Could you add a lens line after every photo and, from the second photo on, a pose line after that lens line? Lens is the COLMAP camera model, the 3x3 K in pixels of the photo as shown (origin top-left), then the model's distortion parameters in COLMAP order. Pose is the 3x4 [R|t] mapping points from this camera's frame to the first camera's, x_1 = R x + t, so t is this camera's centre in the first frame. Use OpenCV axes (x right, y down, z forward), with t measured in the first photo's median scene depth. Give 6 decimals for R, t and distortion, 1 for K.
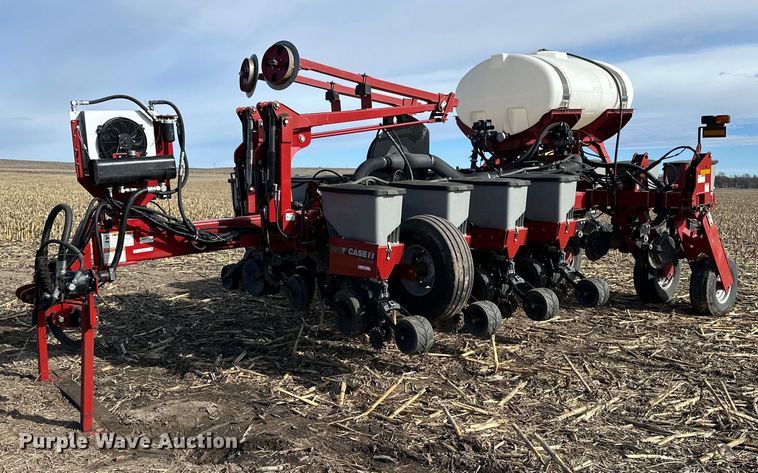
lens RADIAL K [[749.2, 0, 405.9], [0, 749.2, 247.1], [0, 0, 1]] dist [0.094877, -0.009155]
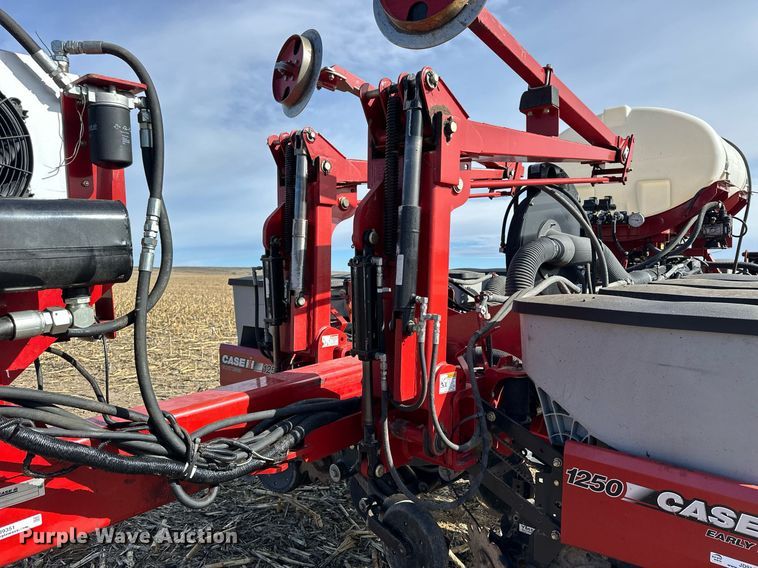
lens RADIAL K [[529.0, 0, 380.5], [0, 529.0, 279.7], [0, 0, 1]] dist [0.098804, -0.117480]
pose [[0.991394, 0.006581, 0.130750, -0.226832], [0.004793, 0.996242, -0.086481, -0.070327], [-0.130828, 0.086363, 0.987636, 0.753453]]
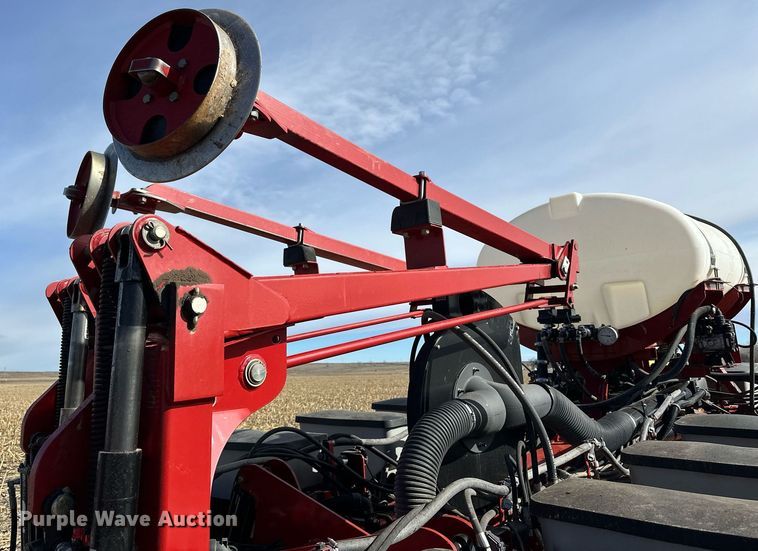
lens RADIAL K [[578.5, 0, 350.2], [0, 578.5, 238.0], [0, 0, 1]] dist [0.139519, -0.184561]
pose [[0.993195, -0.021253, 0.114505, -0.133567], [0.055324, 0.951285, -0.303309, -0.130739], [-0.102481, 0.307580, 0.945987, 0.826140]]
